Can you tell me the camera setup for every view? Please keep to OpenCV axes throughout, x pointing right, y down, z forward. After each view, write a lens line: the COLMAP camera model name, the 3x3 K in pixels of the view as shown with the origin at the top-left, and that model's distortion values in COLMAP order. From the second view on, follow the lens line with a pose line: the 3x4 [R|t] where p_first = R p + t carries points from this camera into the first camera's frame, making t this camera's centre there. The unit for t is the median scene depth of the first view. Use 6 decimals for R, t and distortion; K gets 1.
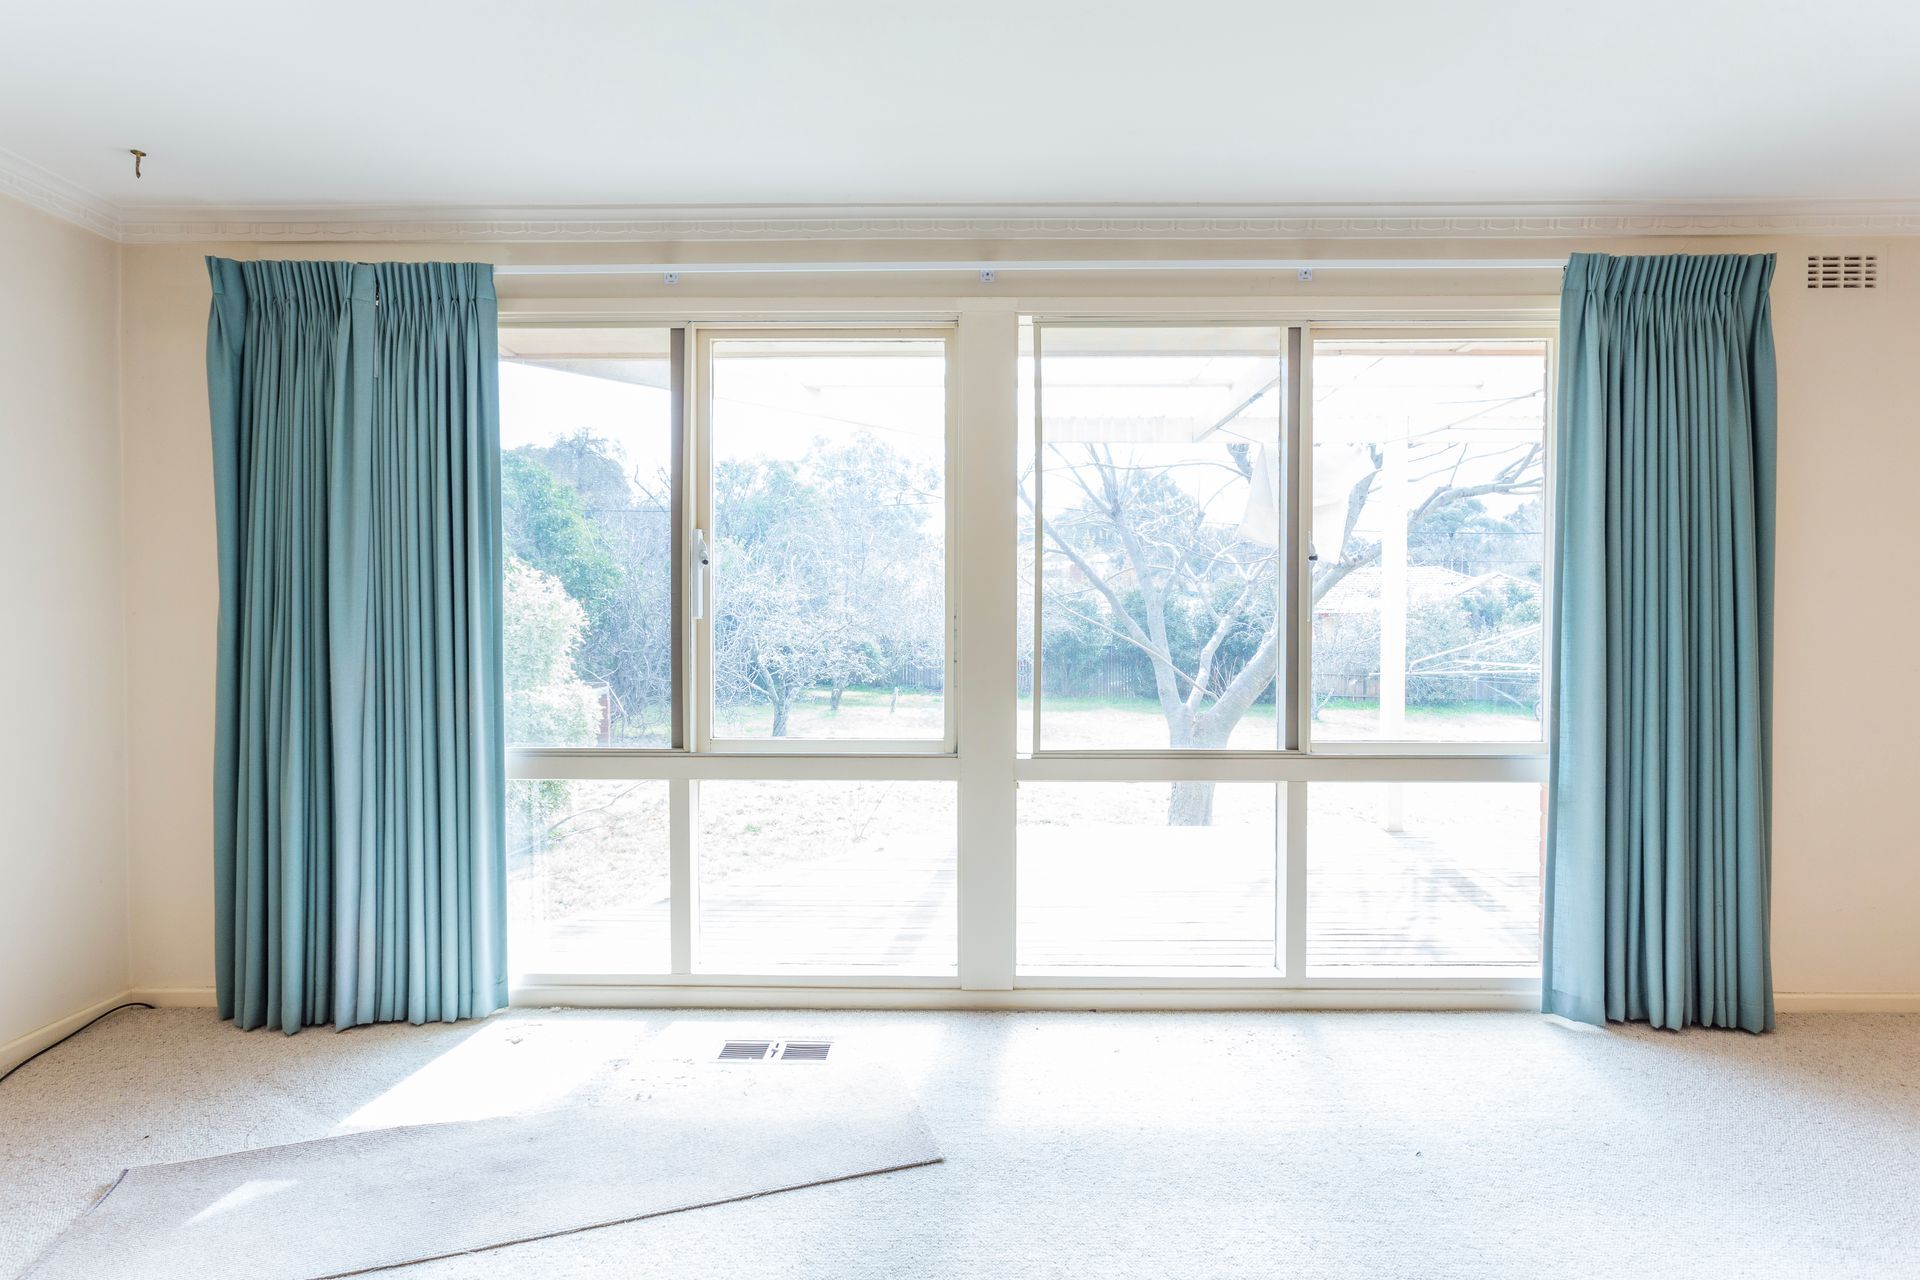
lens RADIAL K [[895.5, 0, 960.0], [0, 895.5, 640.0], [0, 0, 1]] dist [-0.016398, 0.009719]
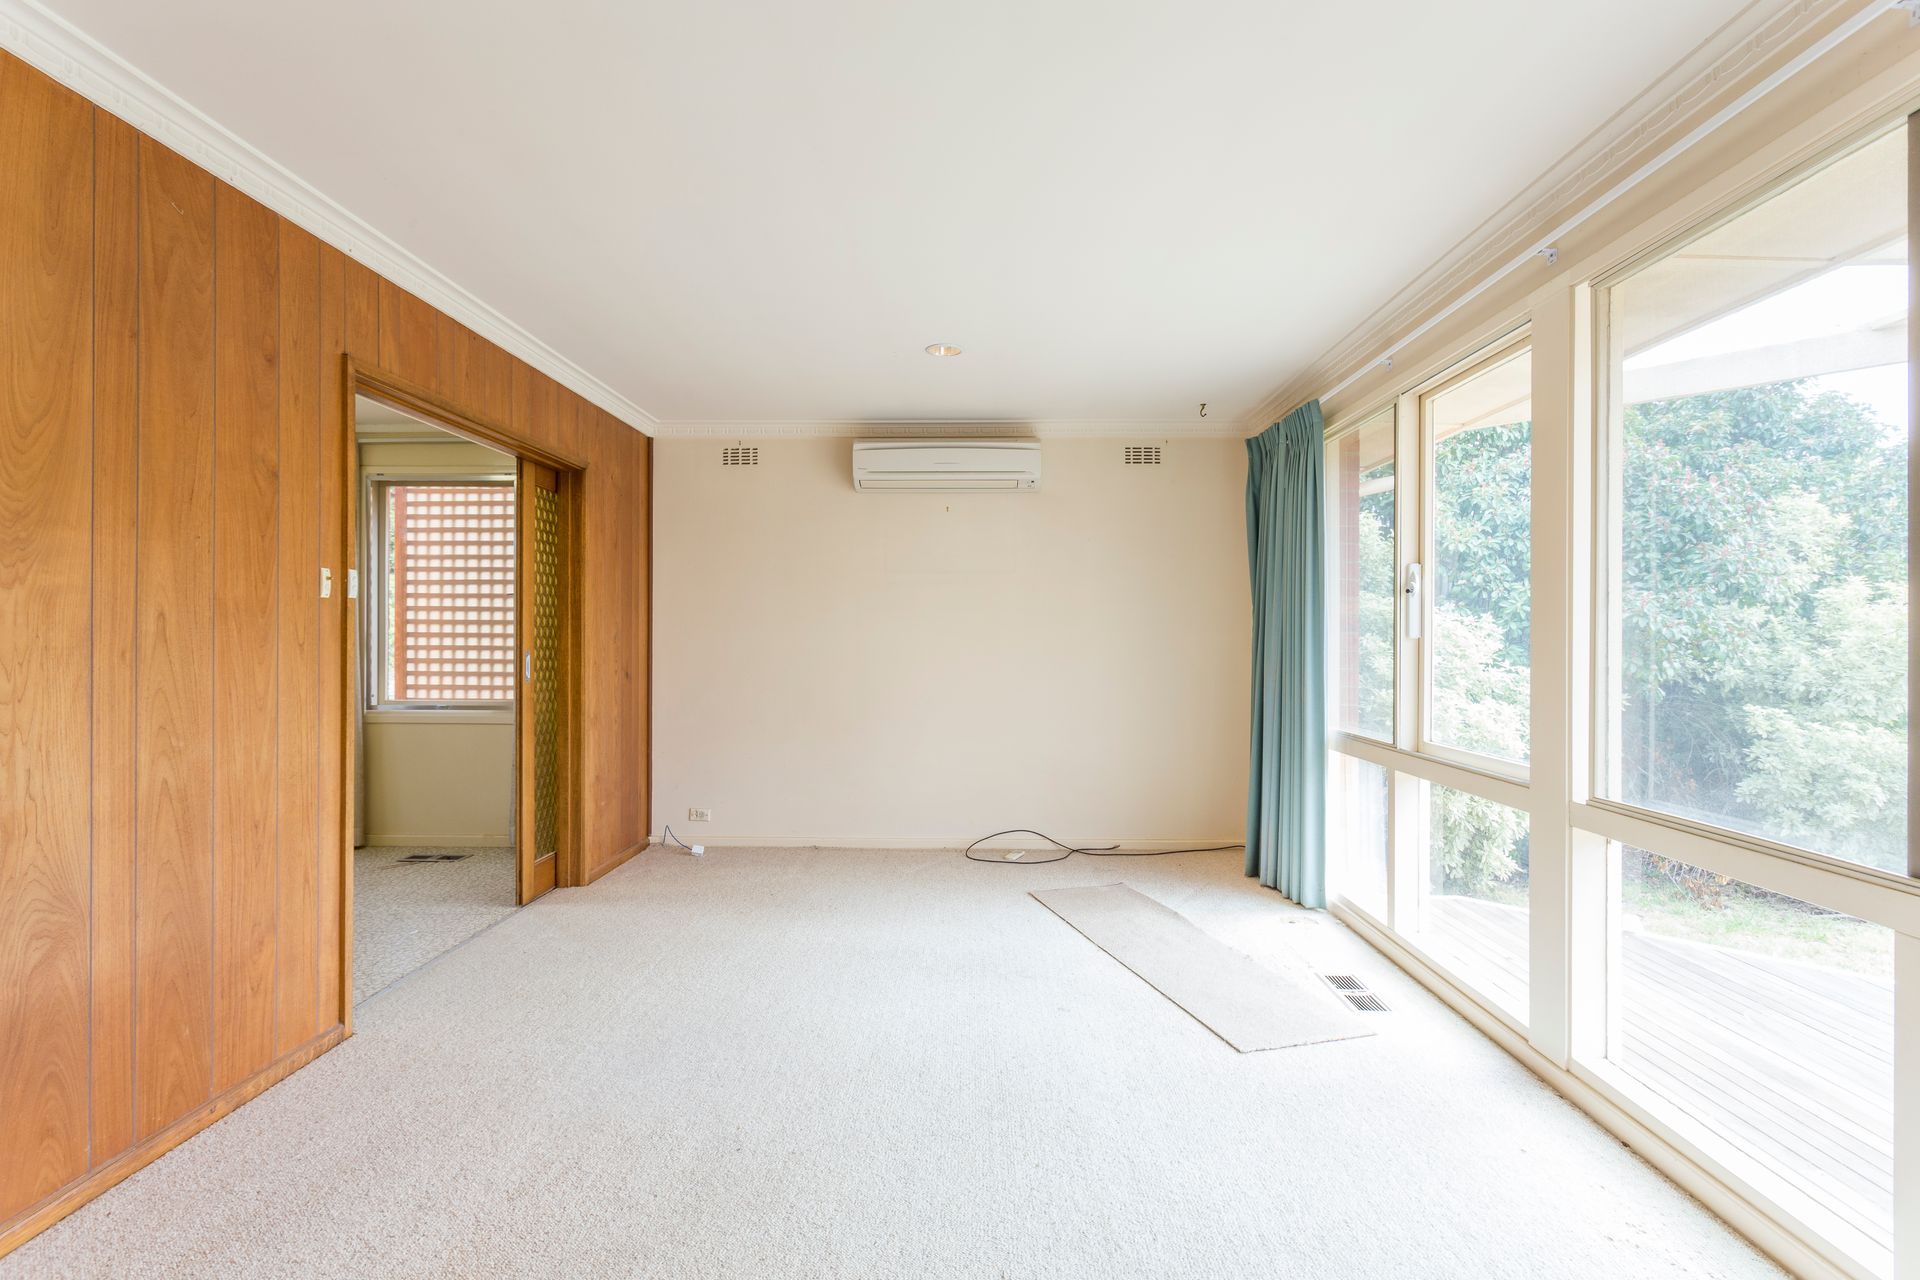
lens RADIAL K [[893.0, 0, 960.0], [0, 893.0, 640.0], [0, 0, 1]] dist [-0.003890, -0.000202]
pose [[-0.011436, 0.001664, -0.999933, 0.935682], [-0.031343, 0.999507, 0.002022, -0.005093], [0.999443, 0.031364, -0.011378, 0.424792]]
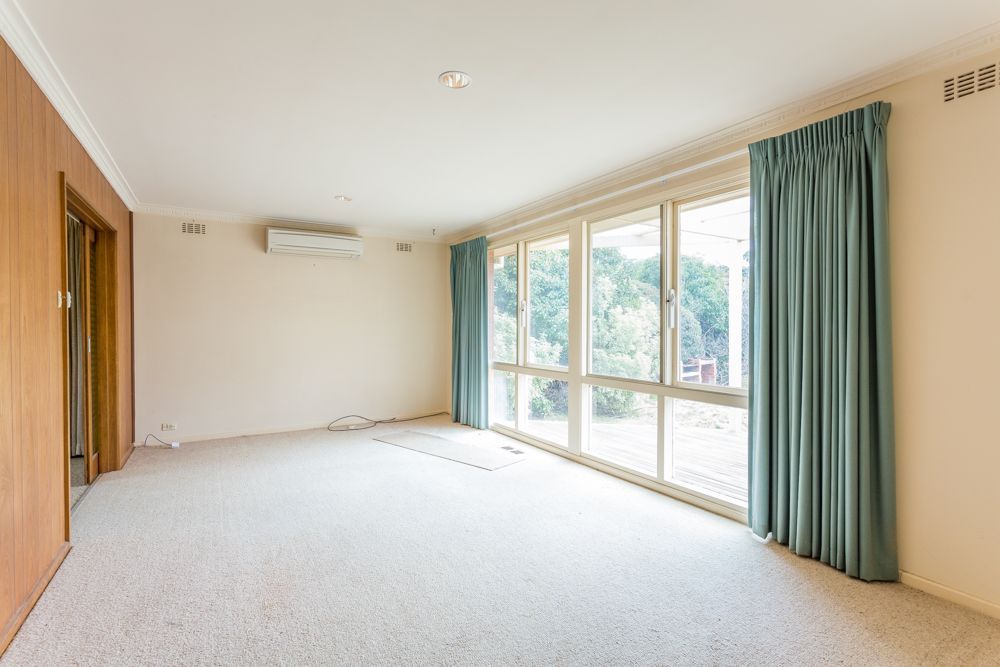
lens RADIAL K [[465.1, 0, 500.0], [0, 465.1, 333.5], [0, 0, 1]] dist [-0.003890, -0.000202]
pose [[0.531603, 0.012501, -0.846902, 1.206011], [-0.023102, 0.999733, 0.000256, 0.003371], [0.846679, 0.019429, 0.531750, -0.020180]]
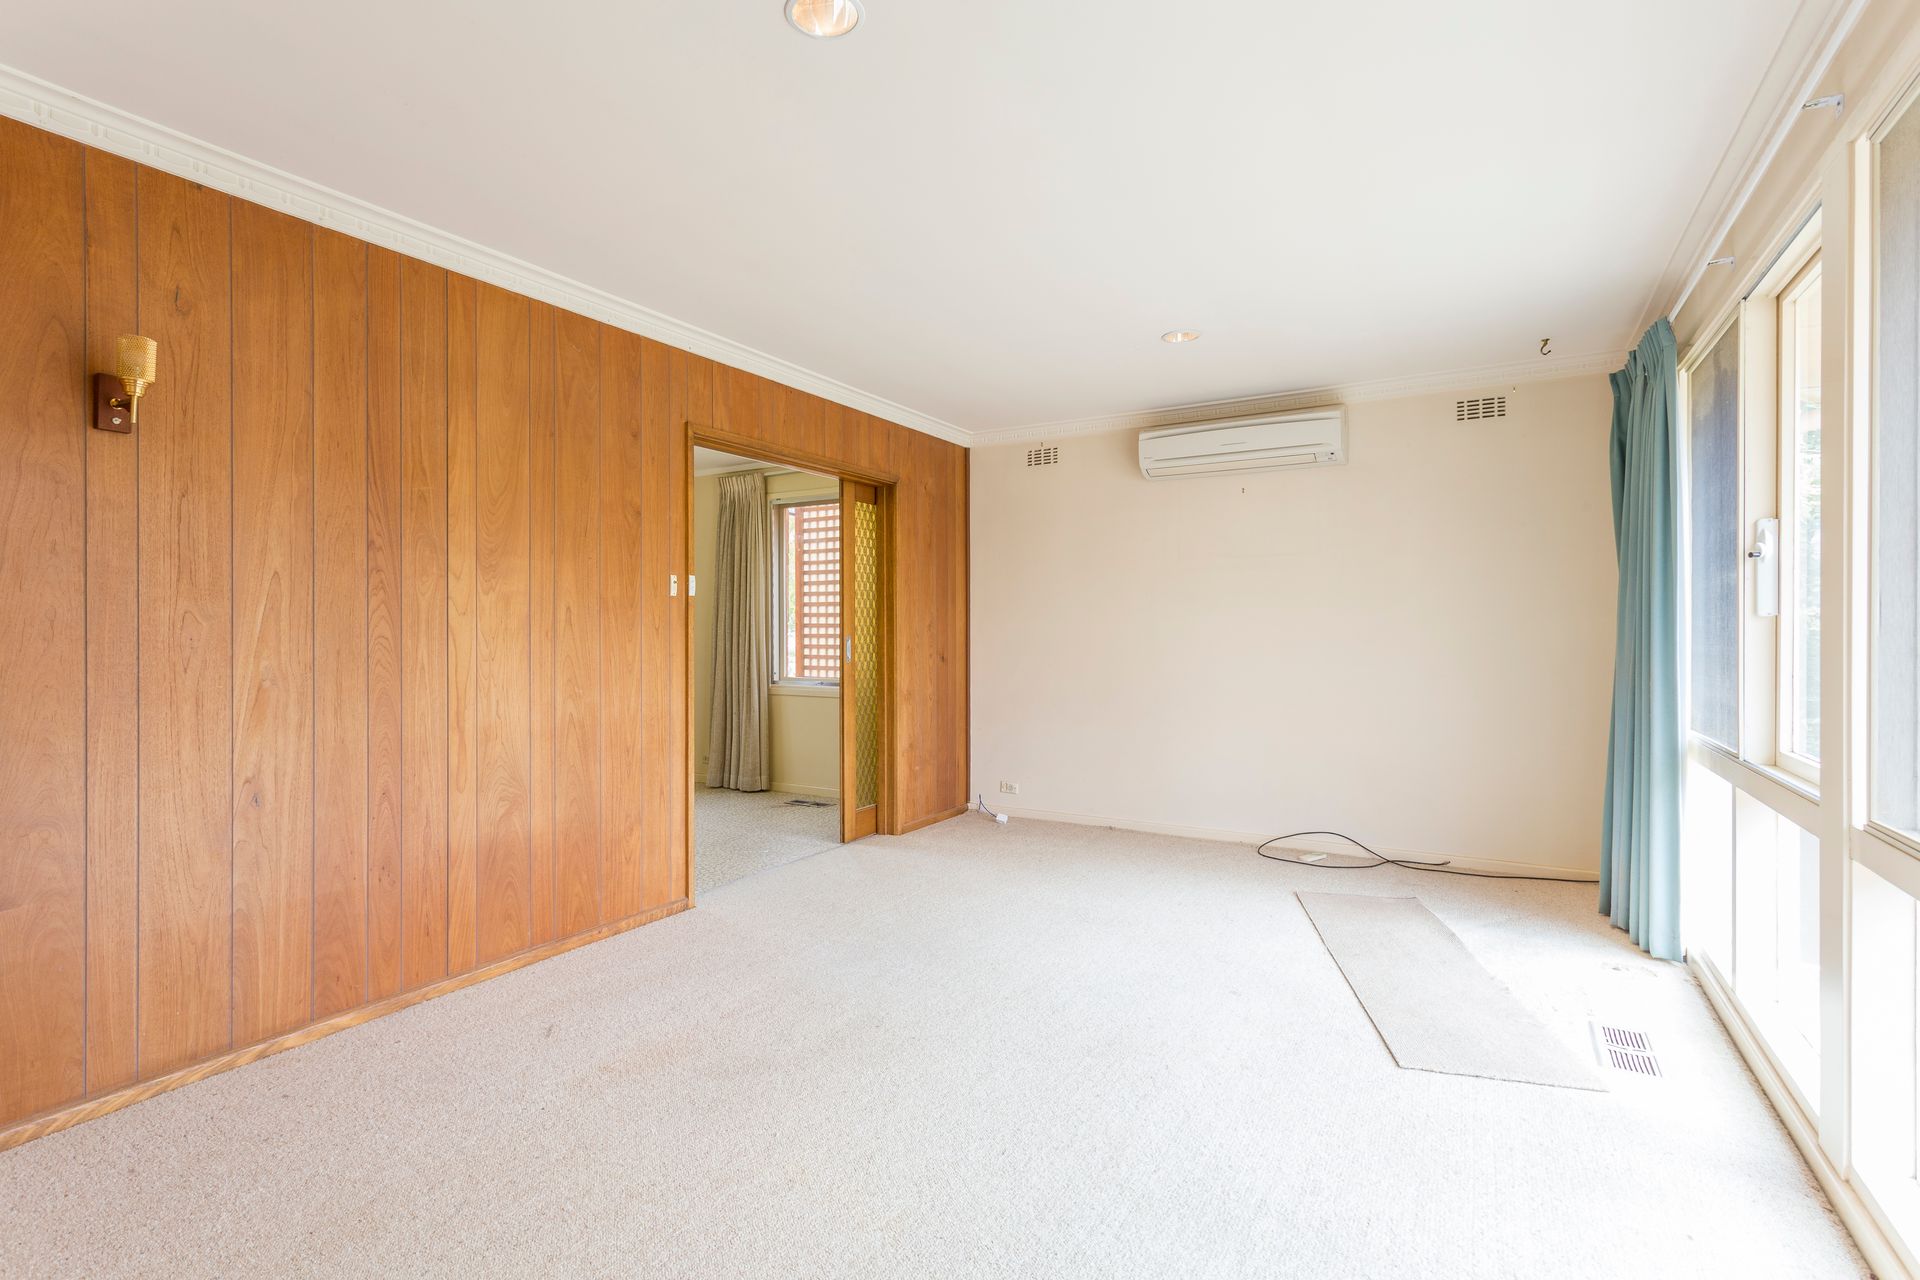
lens RADIAL K [[922.1, 0, 901.1], [0, 922.1, 637.7], [0, 0, 1]] dist [-0.016241, 0.006839]
pose [[-0.526565, 0.006131, -0.850113, 1.001344], [-0.023407, 0.999490, 0.021706, -0.002040], [0.849813, 0.031328, -0.526153, 0.768980]]
